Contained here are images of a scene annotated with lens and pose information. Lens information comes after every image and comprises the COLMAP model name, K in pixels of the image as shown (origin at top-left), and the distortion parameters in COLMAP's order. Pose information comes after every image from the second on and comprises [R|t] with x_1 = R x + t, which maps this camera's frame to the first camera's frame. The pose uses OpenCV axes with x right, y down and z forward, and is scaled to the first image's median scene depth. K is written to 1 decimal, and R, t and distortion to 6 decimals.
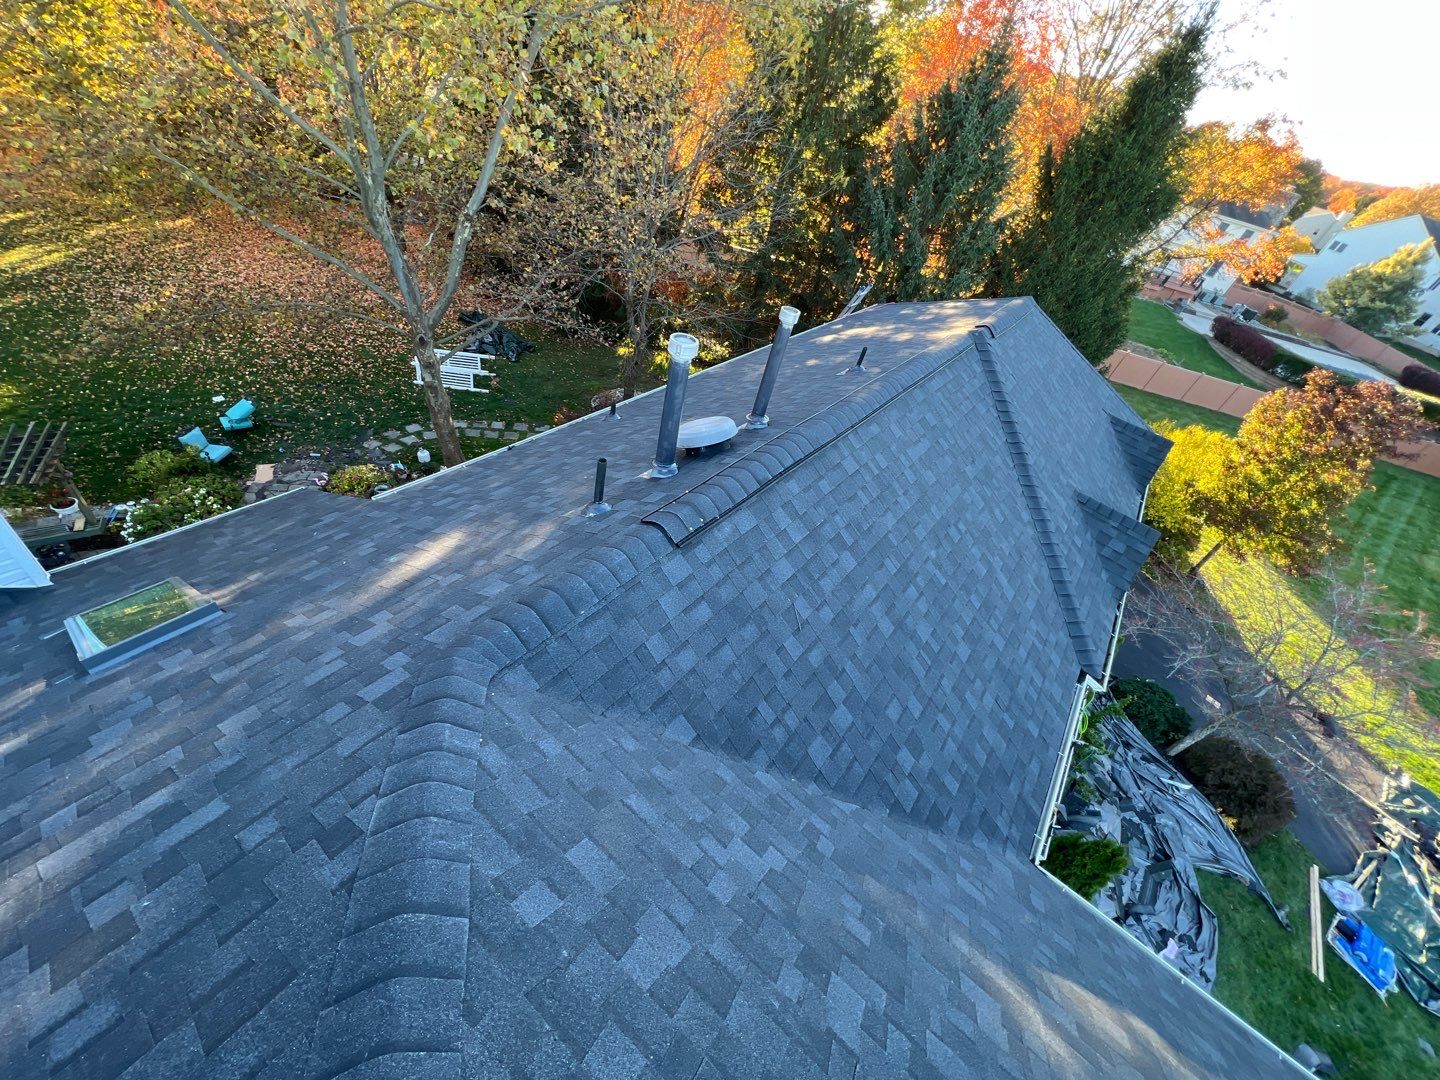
lens RADIAL K [[572.2, 0, 715.2], [0, 572.2, 541.7], [0, 0, 1]] dist [-0.001727, -0.000154]
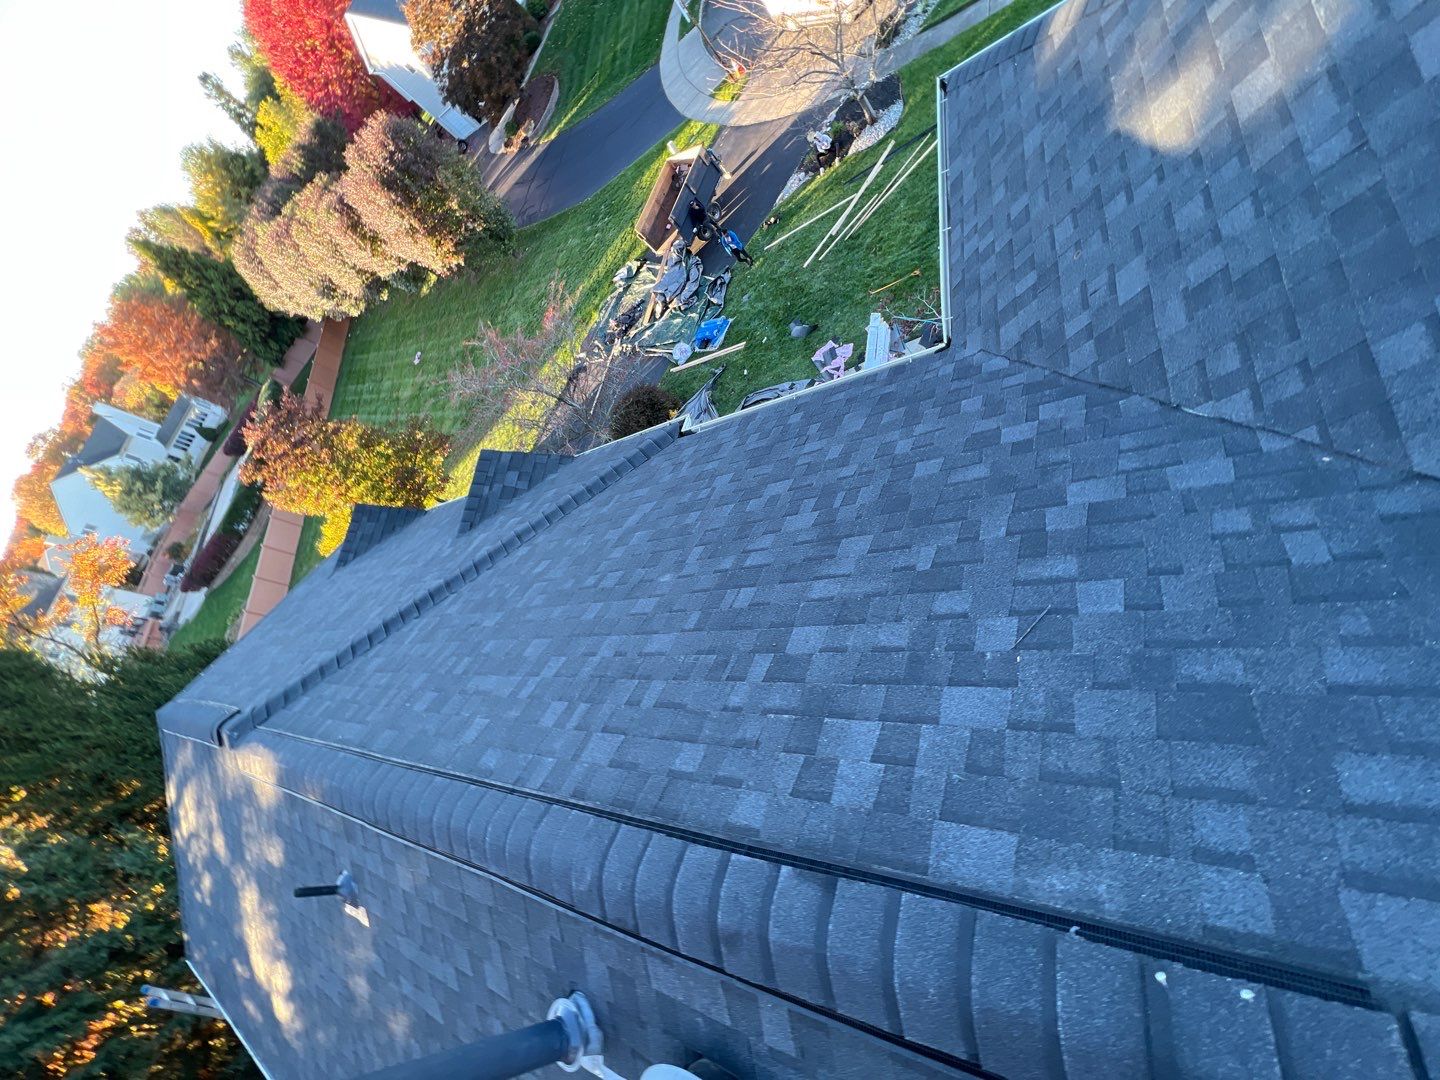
lens RADIAL K [[572.2, 0, 715.2], [0, 572.2, 541.7], [0, 0, 1]] dist [-0.001727, -0.000154]
pose [[-0.508758, -0.713422, 0.481865, 0.030064], [0.845248, -0.307655, 0.436925, -0.079434], [-0.163464, 0.629585, 0.759541, 0.192829]]
